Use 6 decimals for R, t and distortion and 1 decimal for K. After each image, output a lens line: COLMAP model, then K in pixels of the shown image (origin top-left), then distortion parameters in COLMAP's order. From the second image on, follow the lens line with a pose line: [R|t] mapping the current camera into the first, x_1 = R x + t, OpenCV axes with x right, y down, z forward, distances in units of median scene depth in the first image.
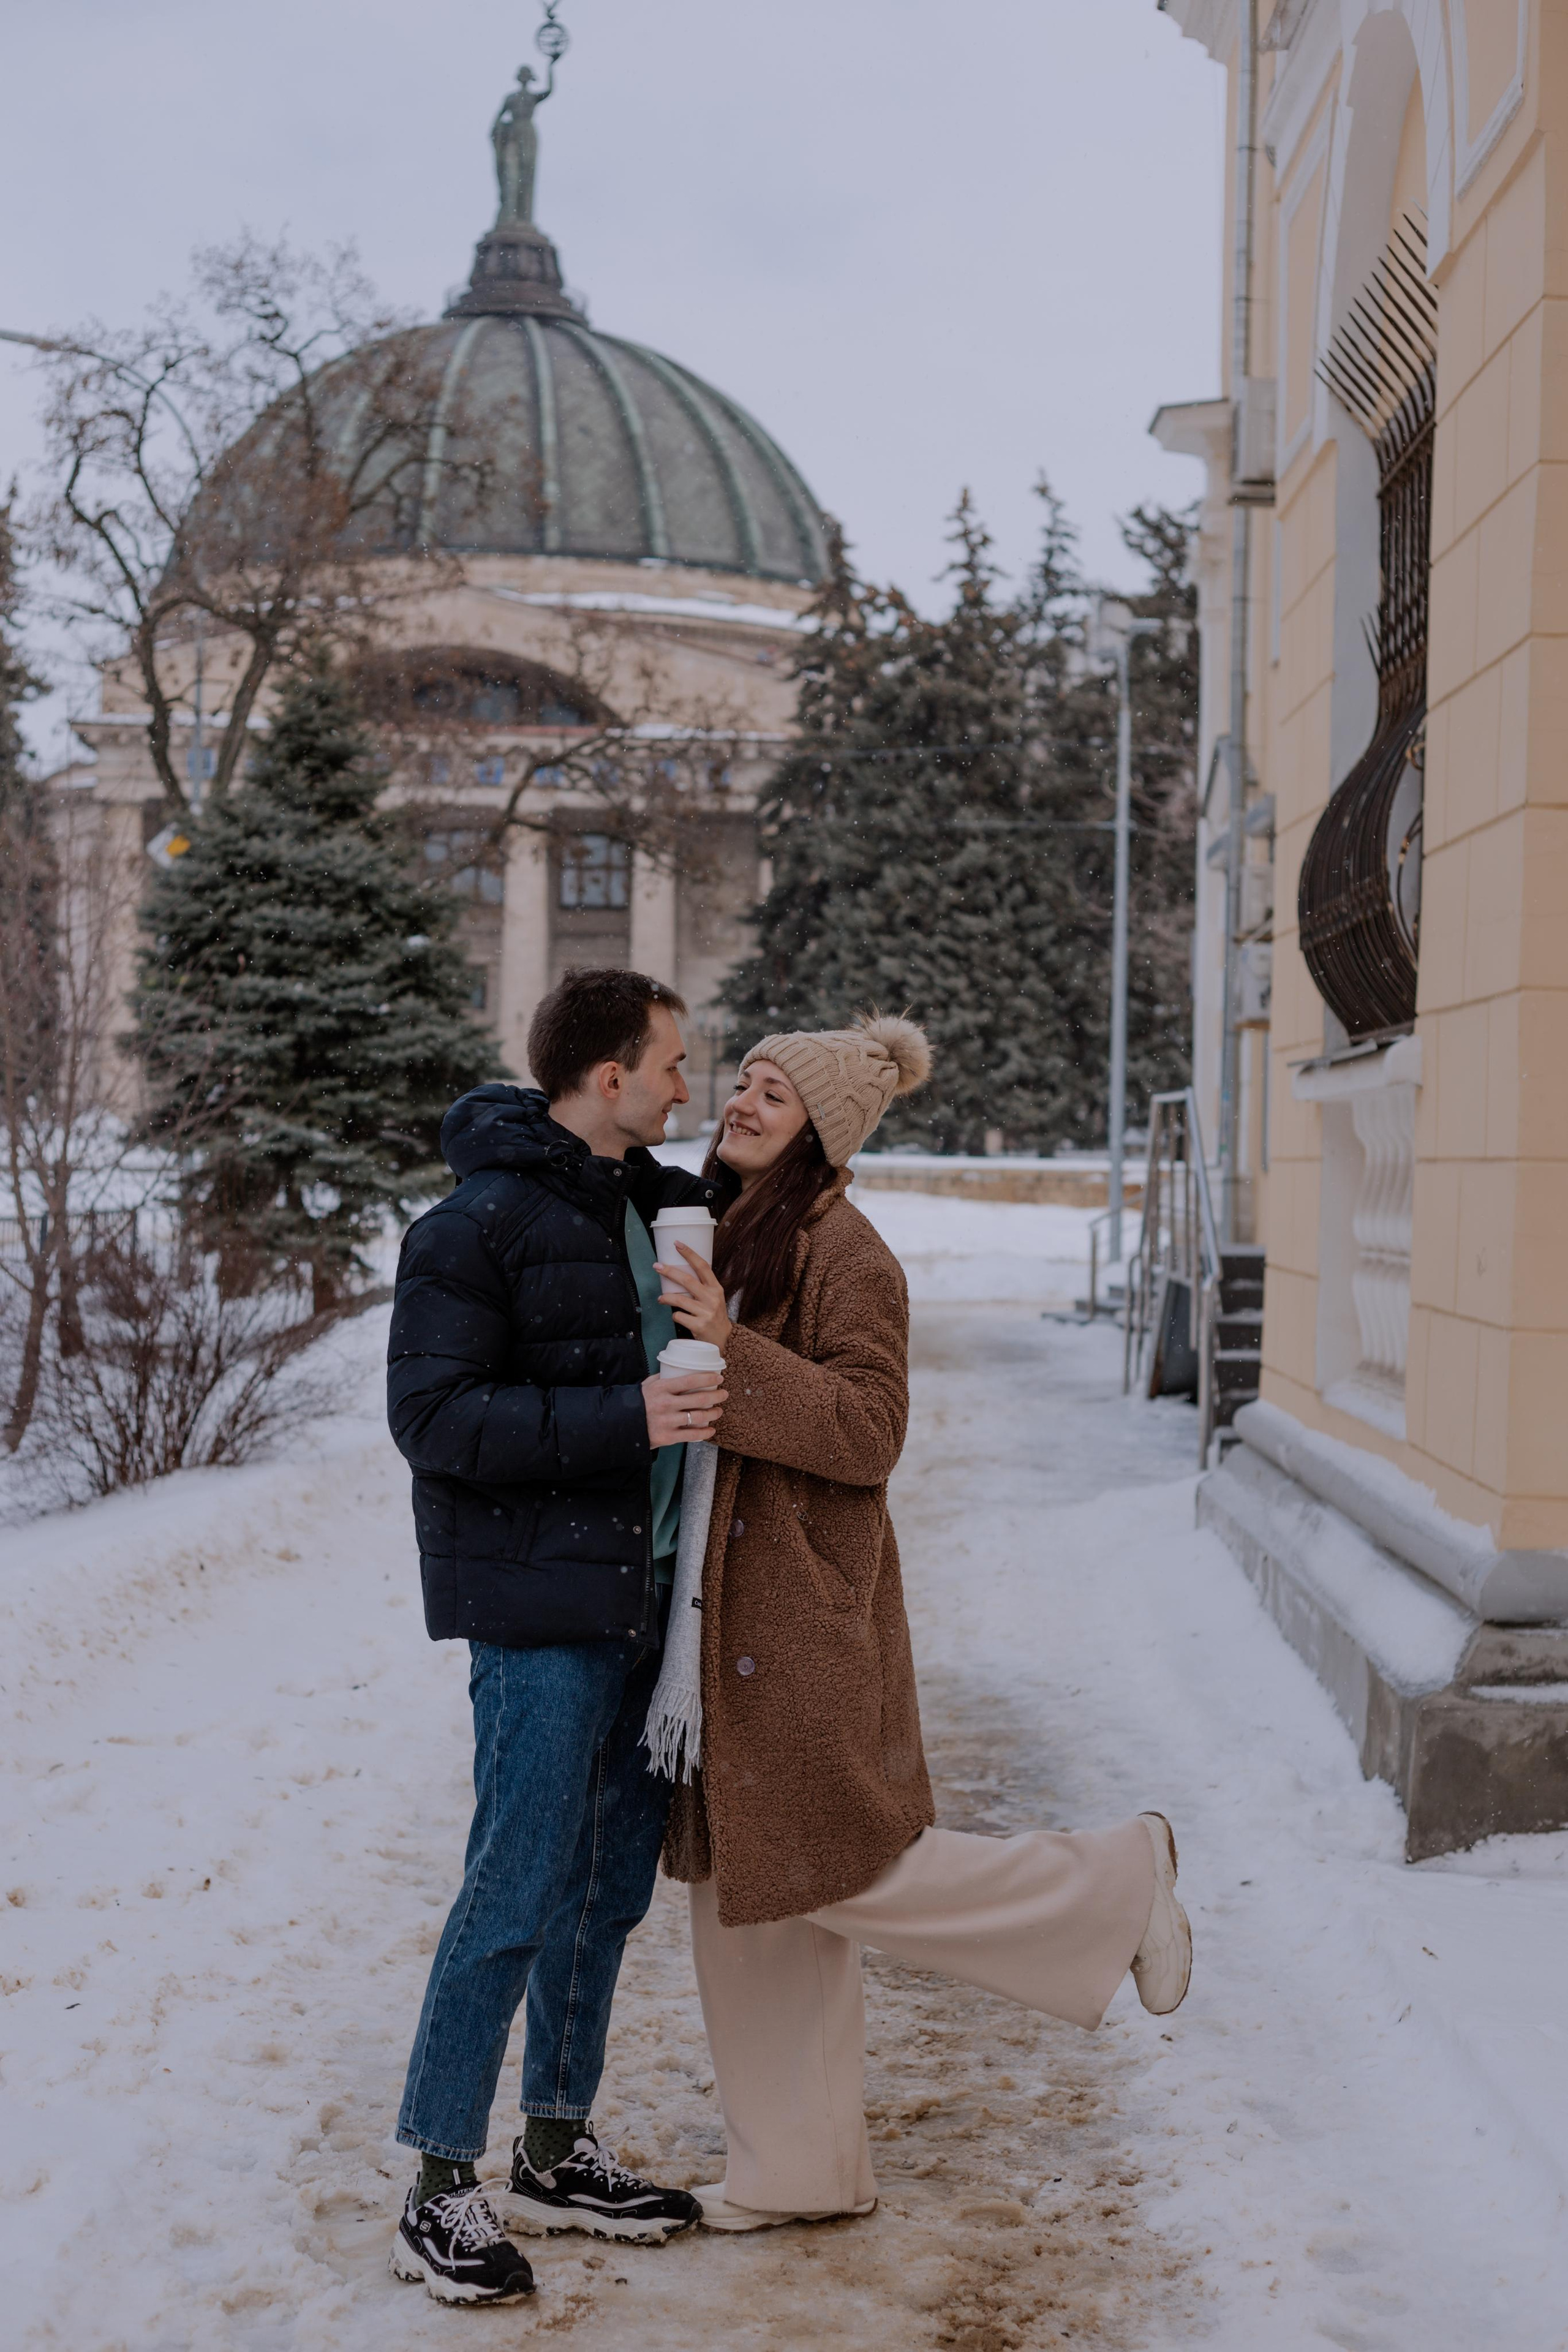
lens RADIAL K [[3324.8, 0, 761.3], [0, 3324.8, 1220.5], [0, 0, 1]] dist [0.003055, -0.019026]
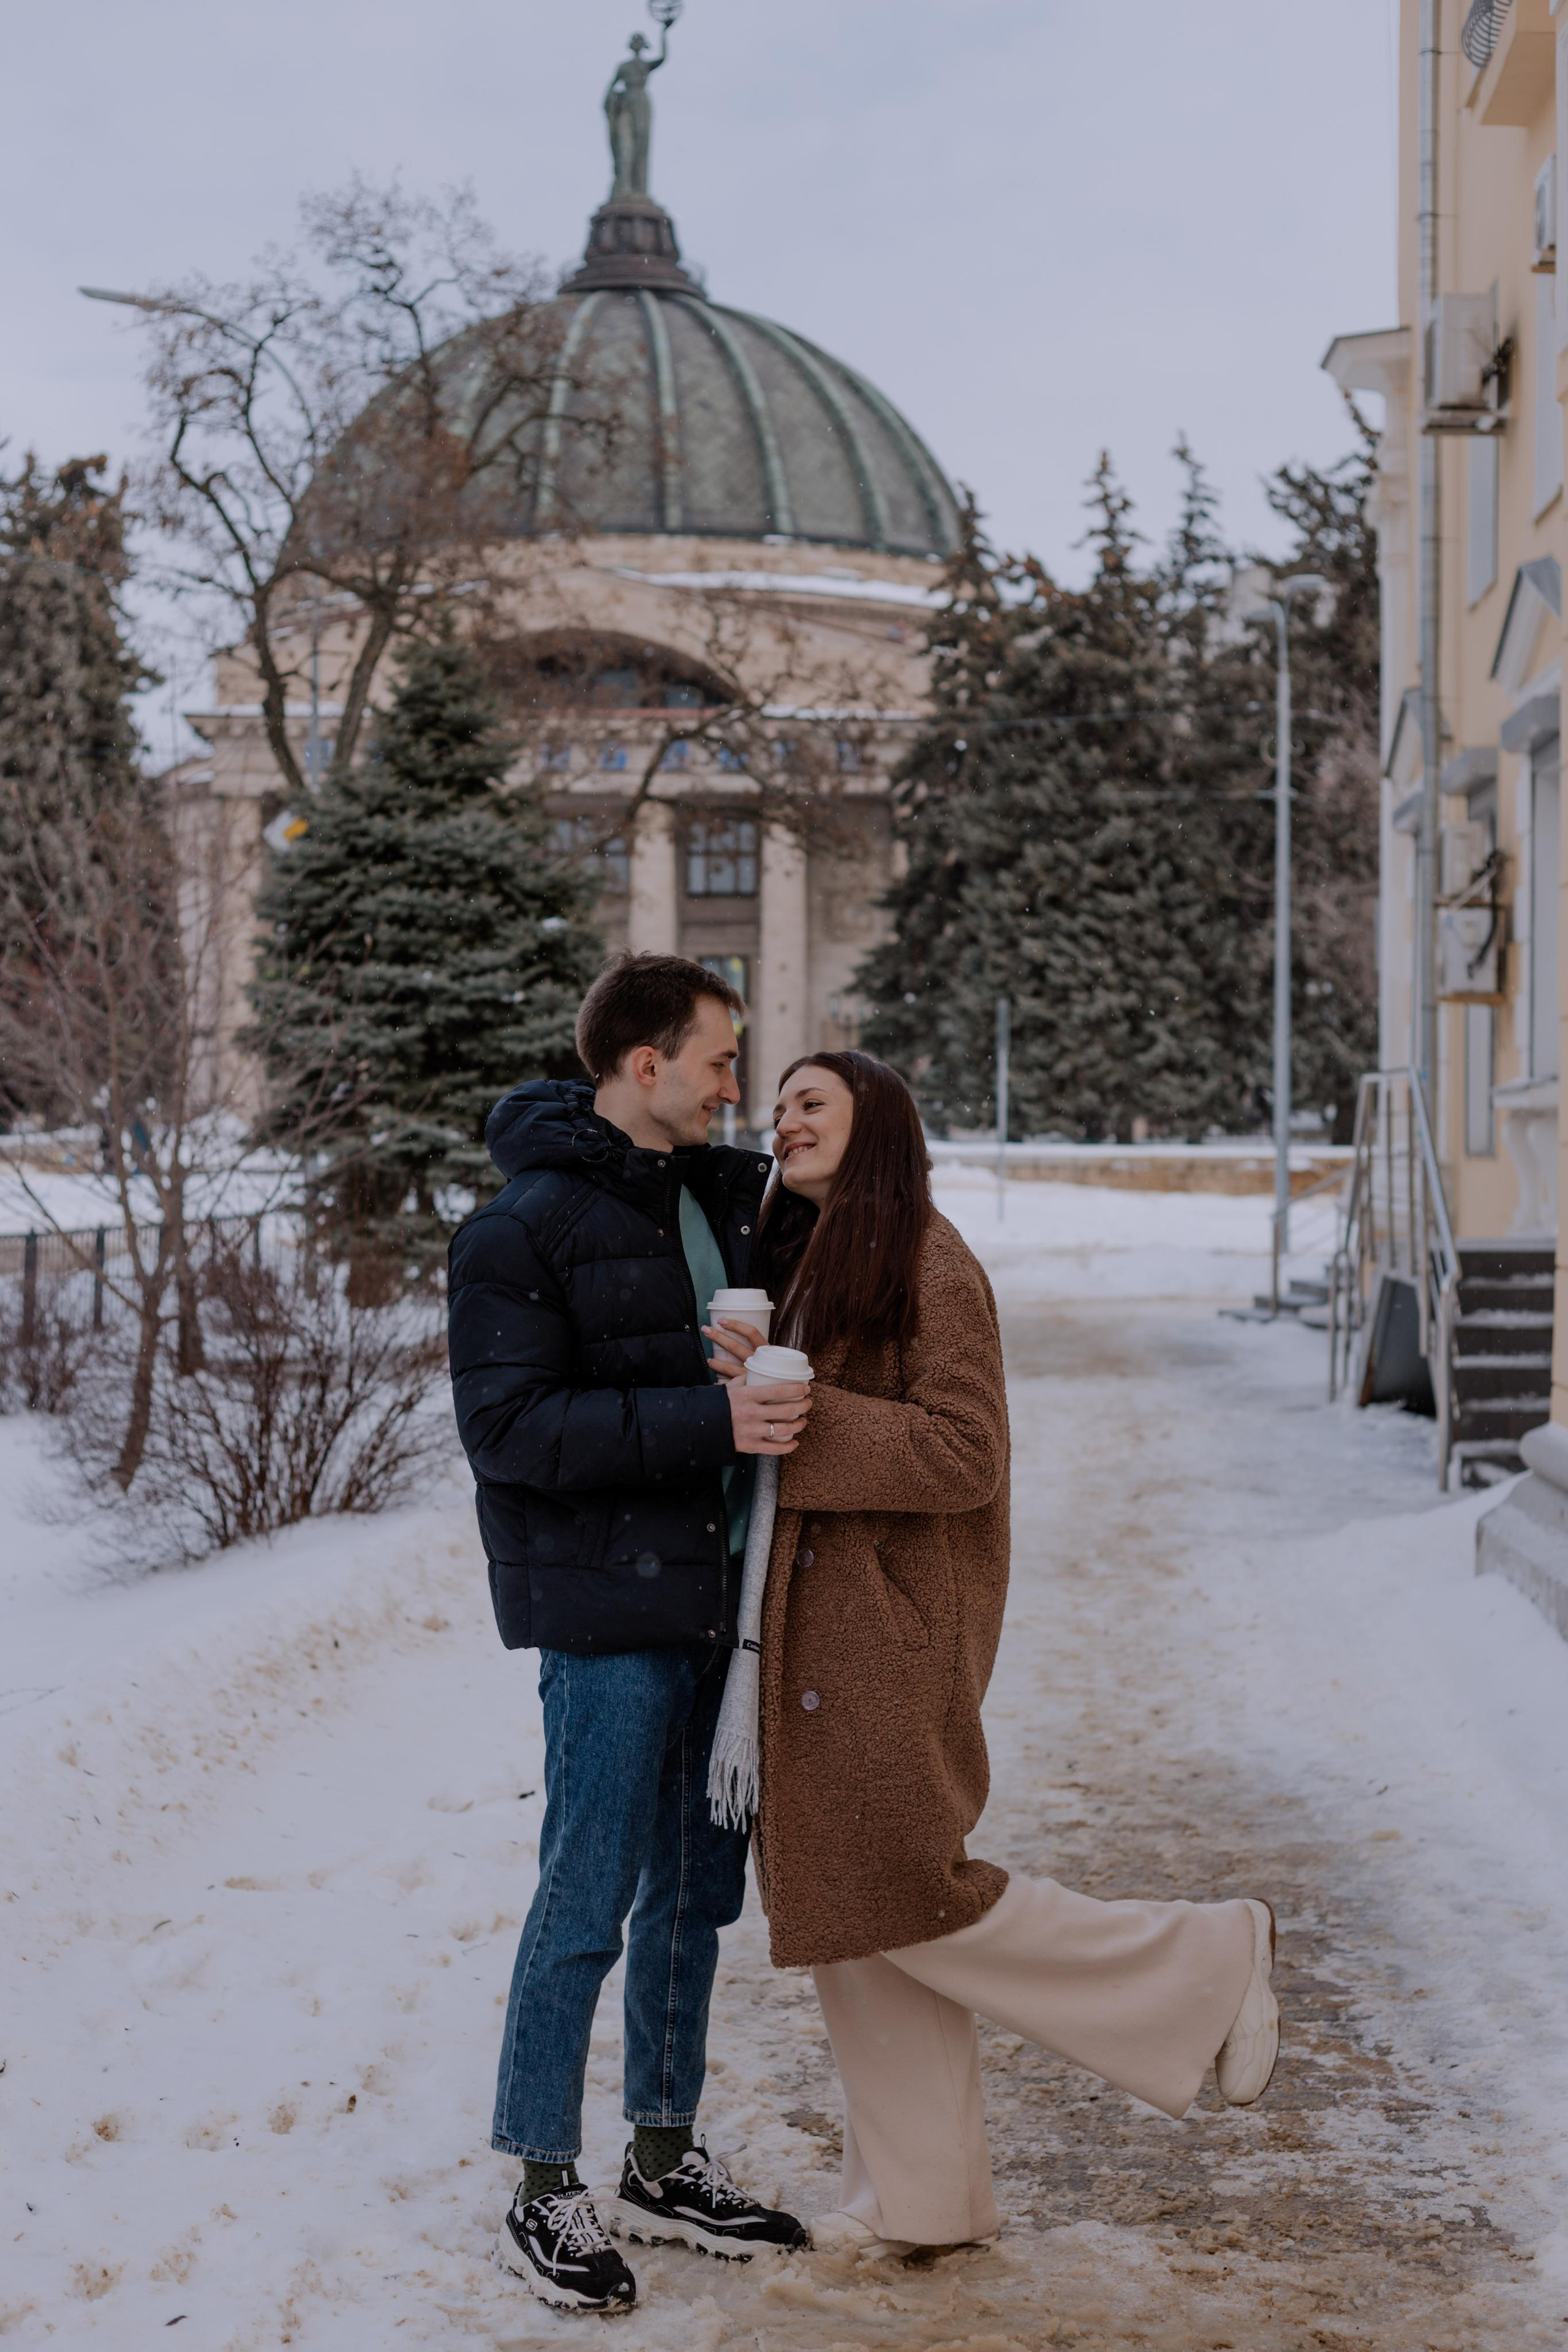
lens RADIAL K [[3370.2, 0, 787.6], [0, 3370.2, 1258.2], [0, 0, 1]] dist [-0.008364, -0.010739]
pose [[0.999391, -0.015466, -0.031287, -0.003039], [0.015884, 0.999787, 0.013163, -0.000544], [0.031077, -0.013651, 0.999424, 0.017933]]
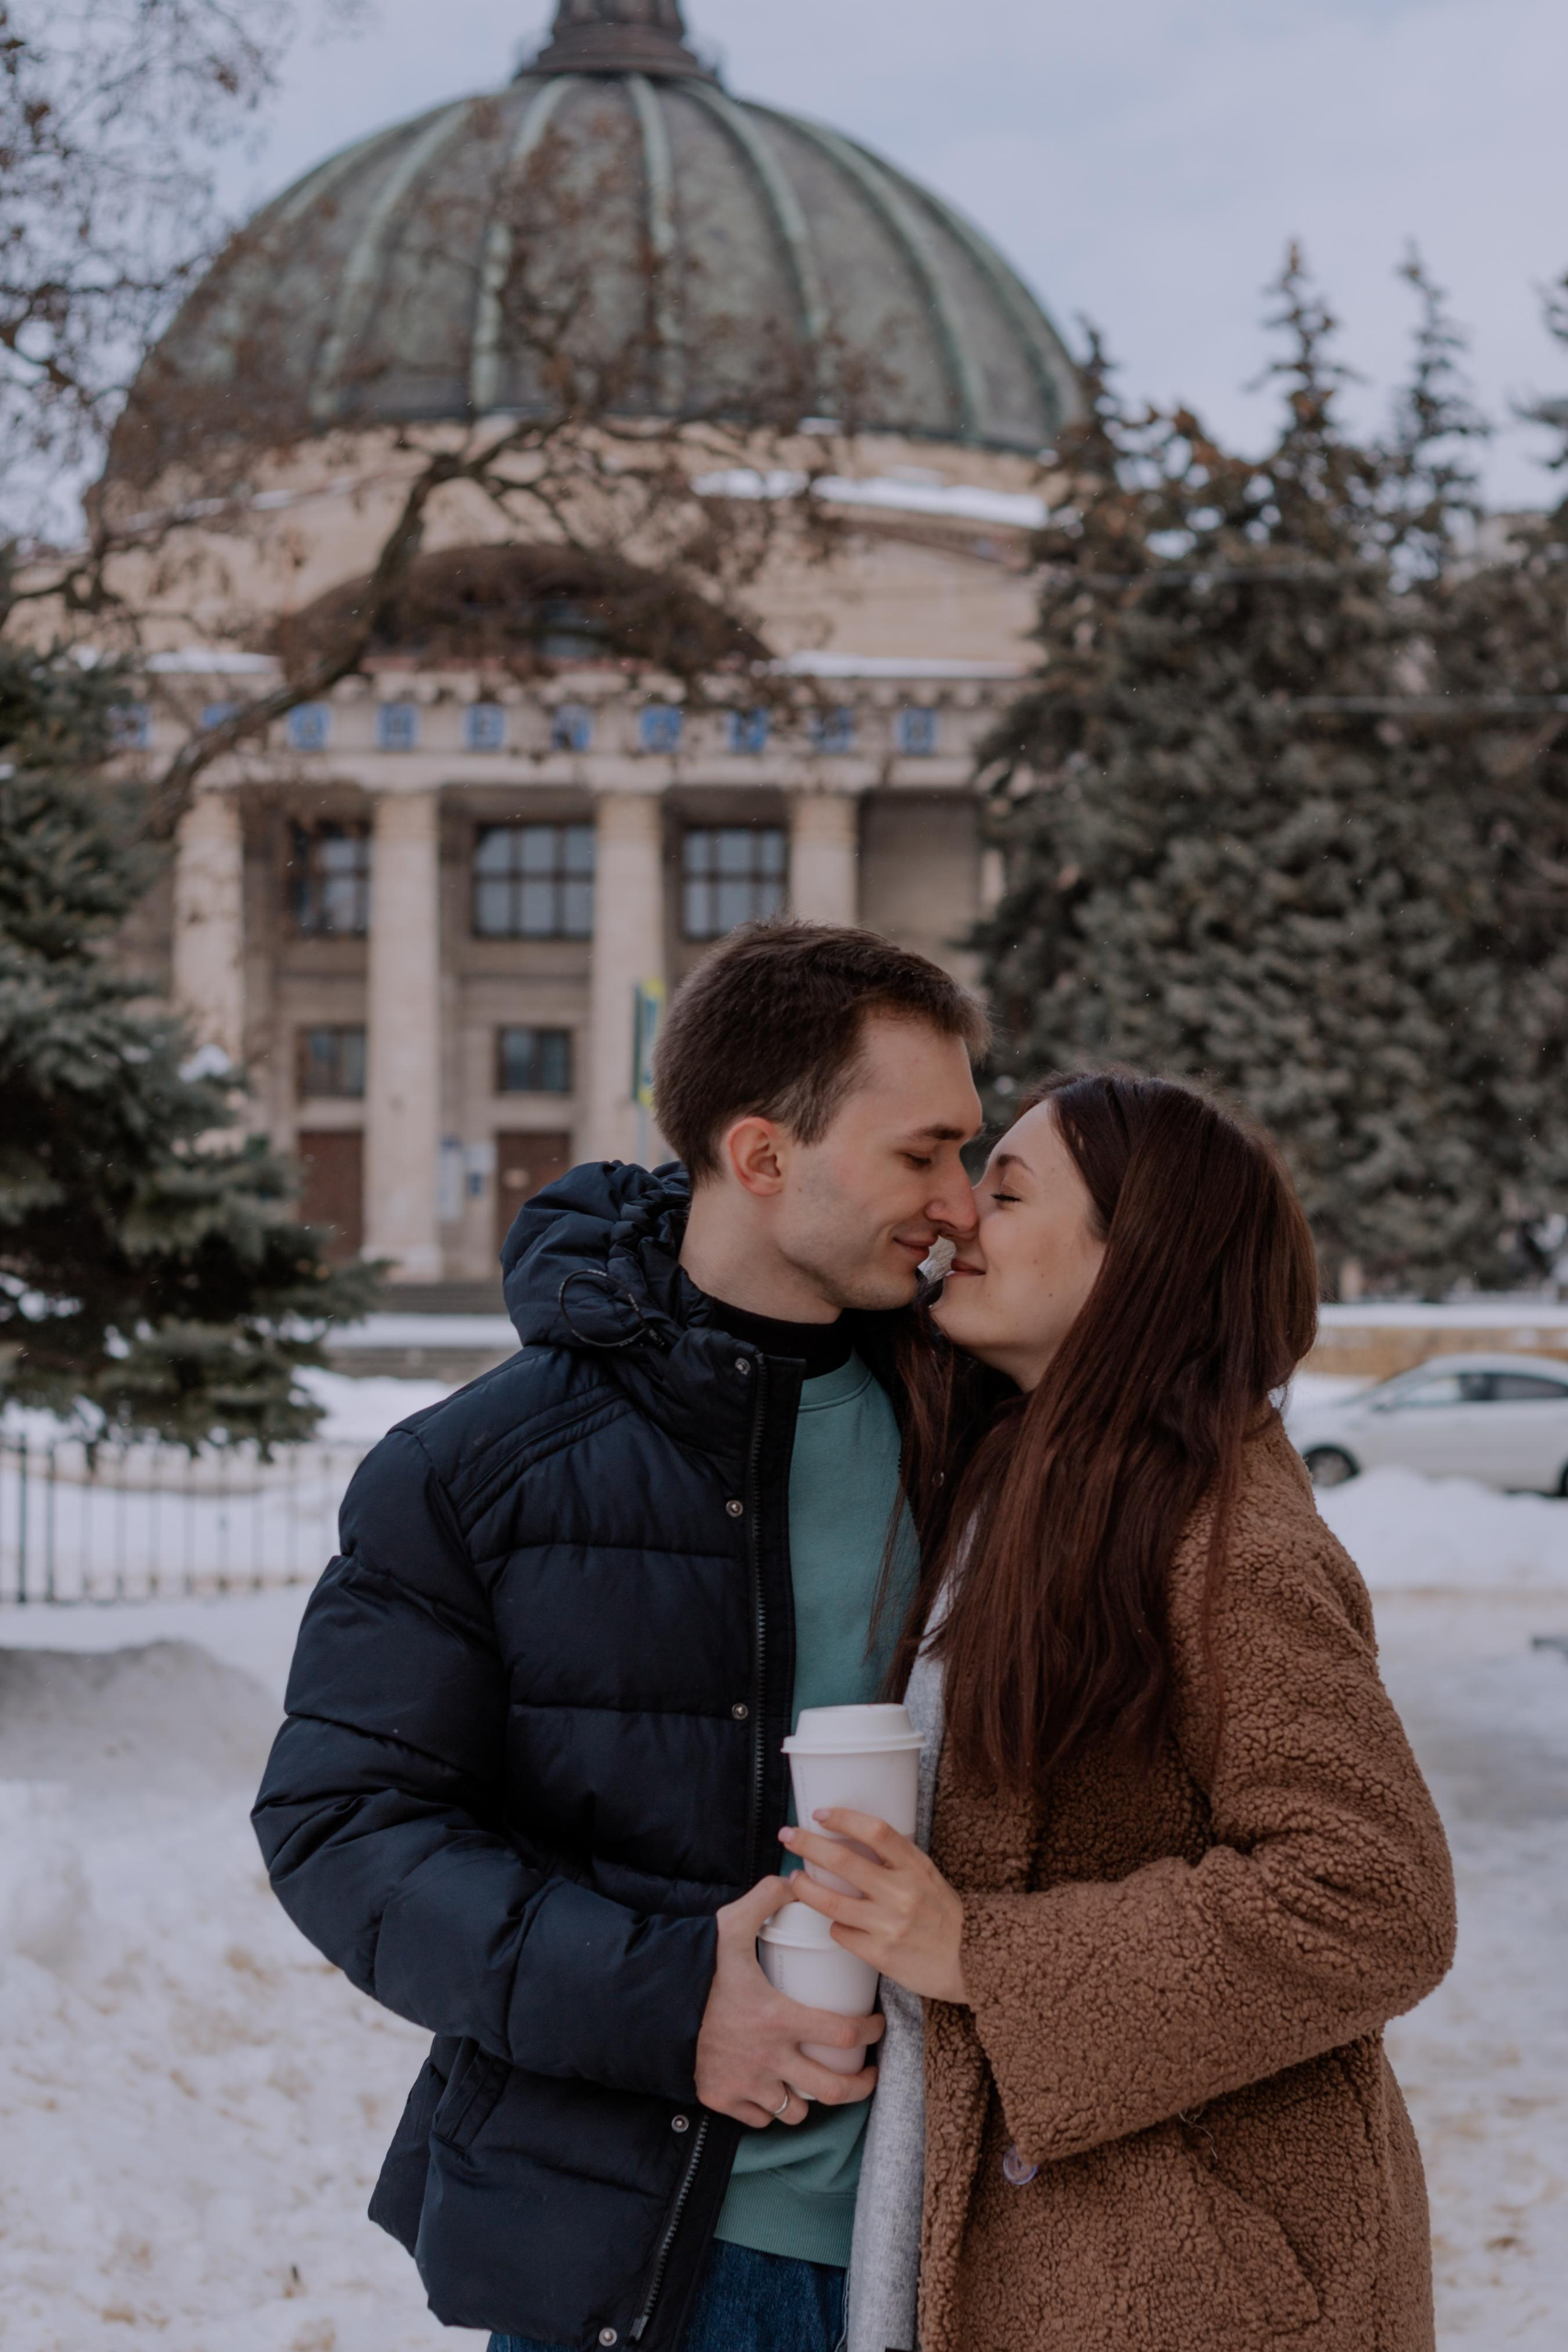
lens RADIAL K [[4526.1, 0, 903.7], [0, 4526.1, 1276.7], [0, 0, 1]] dist [-0.004908, 0.059963]
pose [[0.999624, -0.014181, -0.023484, 0.004940], [0.013550, 0.999548, -0.026827, -0.002896], [0.023854, 0.026499, 0.999364, 0.149364]]
